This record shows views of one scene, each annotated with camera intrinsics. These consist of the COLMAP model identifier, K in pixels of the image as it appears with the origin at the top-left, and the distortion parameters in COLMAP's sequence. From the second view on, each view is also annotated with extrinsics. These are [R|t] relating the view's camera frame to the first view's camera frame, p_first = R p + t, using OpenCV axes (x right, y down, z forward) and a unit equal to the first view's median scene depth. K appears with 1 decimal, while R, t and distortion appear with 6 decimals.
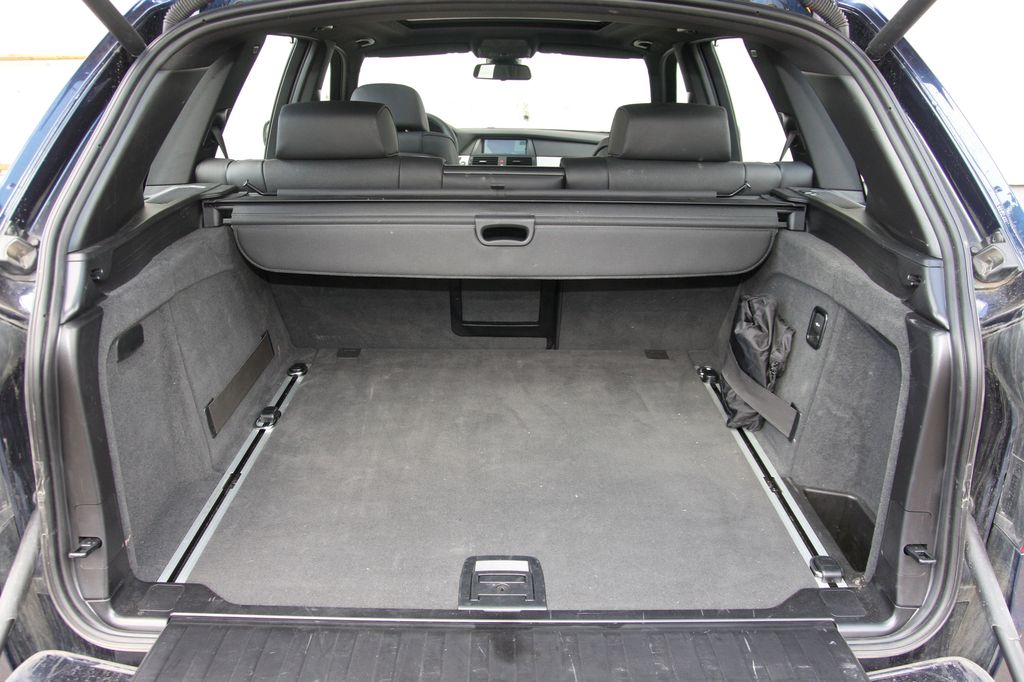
lens RADIAL K [[812.9, 0, 512.0], [0, 812.9, 341.0], [0, 0, 1]] dist [-0.150161, 0.128152]
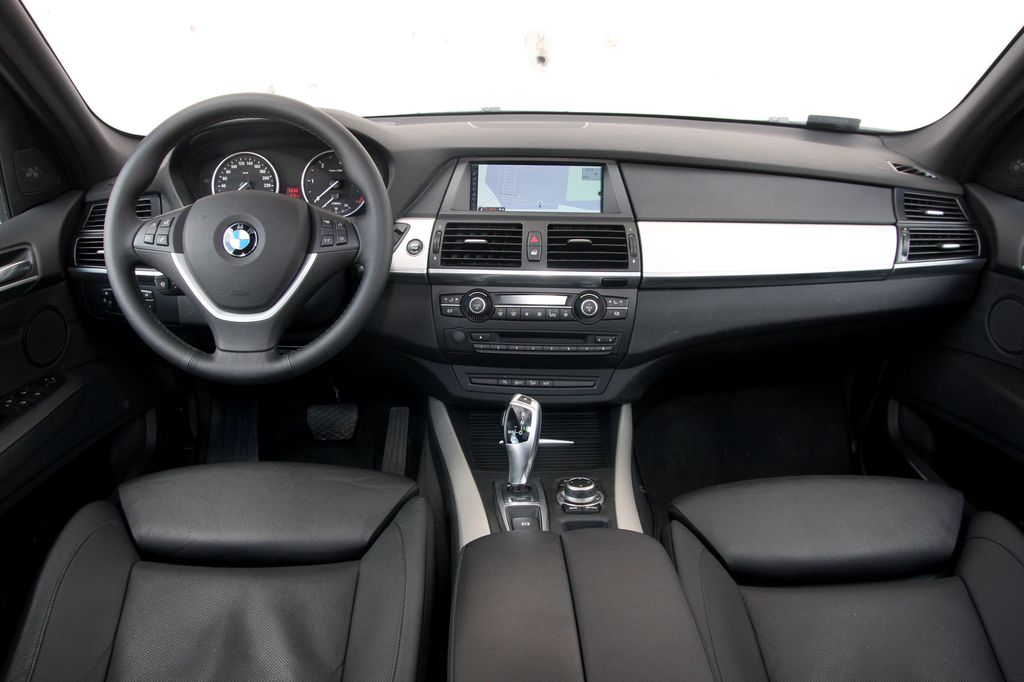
lens RADIAL K [[812.9, 0, 512.0], [0, 812.9, 341.0], [0, 0, 1]] dist [-0.150161, 0.128152]
pose [[0.999613, -0.008465, 0.026481, -0.080737], [0.005937, 0.995541, 0.094141, -0.568177], [-0.027160, -0.093947, 0.995207, 1.797912]]
